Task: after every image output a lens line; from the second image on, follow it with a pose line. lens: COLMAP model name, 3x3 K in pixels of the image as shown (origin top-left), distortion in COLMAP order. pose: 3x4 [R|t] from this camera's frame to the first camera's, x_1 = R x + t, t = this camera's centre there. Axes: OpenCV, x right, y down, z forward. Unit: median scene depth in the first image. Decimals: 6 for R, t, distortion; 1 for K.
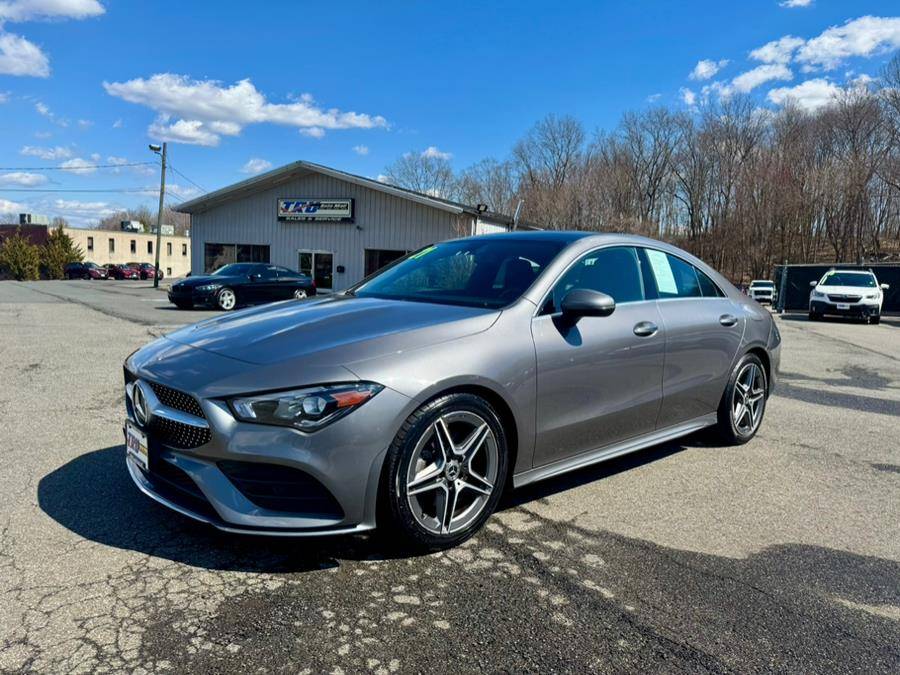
lens RADIAL K [[635.3, 0, 463.4], [0, 635.3, 344.7], [0, 0, 1]] dist [0.061611, -0.088293]
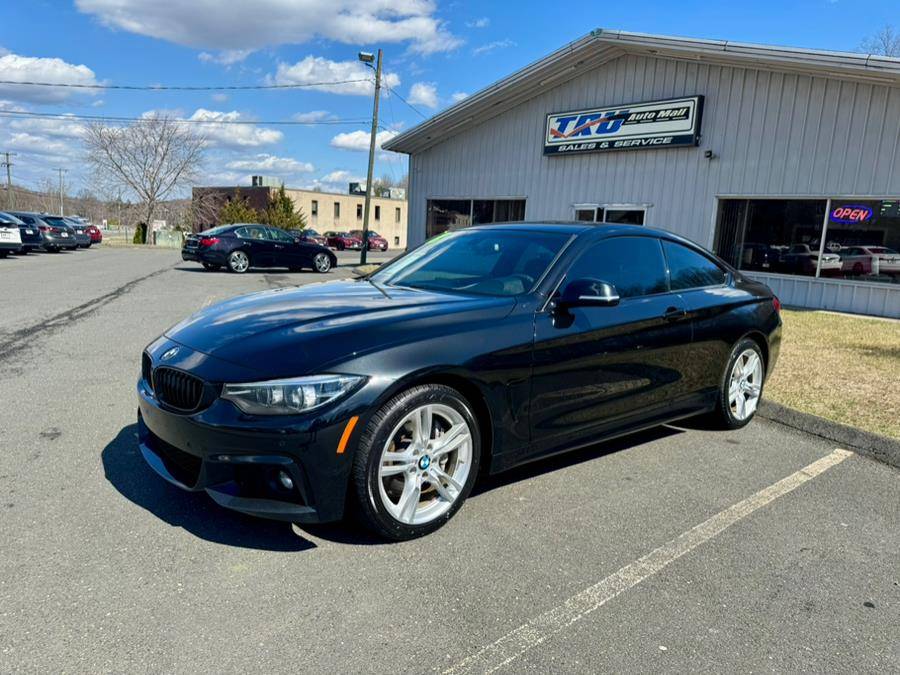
lens RADIAL K [[635.3, 0, 451.7], [0, 635.3, 350.9], [0, 0, 1]] dist [0.061611, -0.088293]
pose [[0.934789, 0.067577, -0.348715, -0.118629], [-0.047194, 0.996661, 0.066629, -0.040250], [0.352054, -0.045826, 0.934857, 0.327181]]
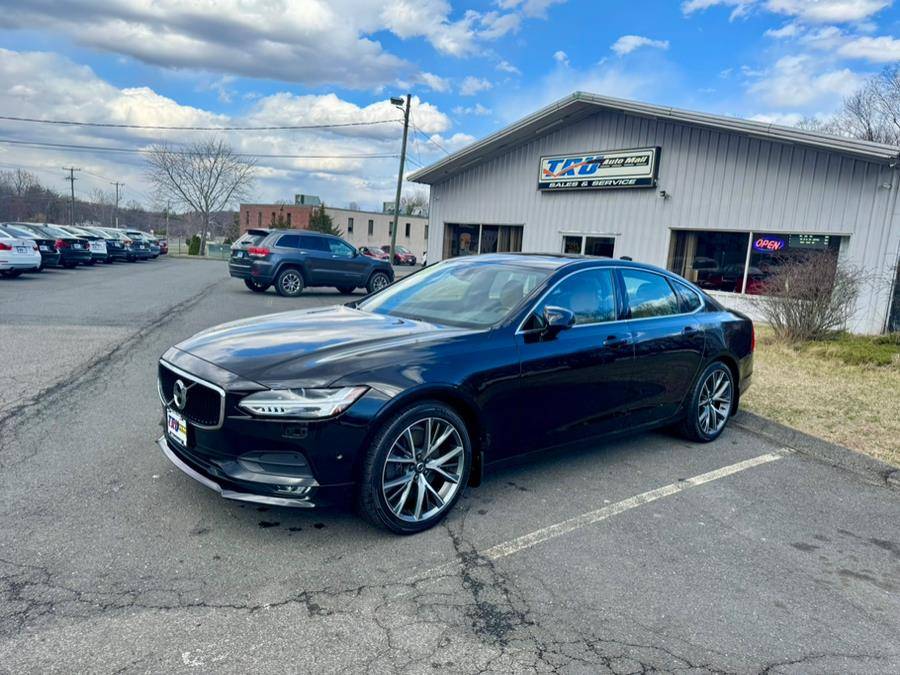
lens RADIAL K [[635.3, 0, 451.5], [0, 635.3, 352.8], [0, 0, 1]] dist [0.061611, -0.088293]
pose [[0.914007, 0.084890, -0.396717, -0.066789], [-0.070764, 0.996232, 0.050140, -0.035013], [0.399478, -0.017755, 0.916571, 0.251636]]
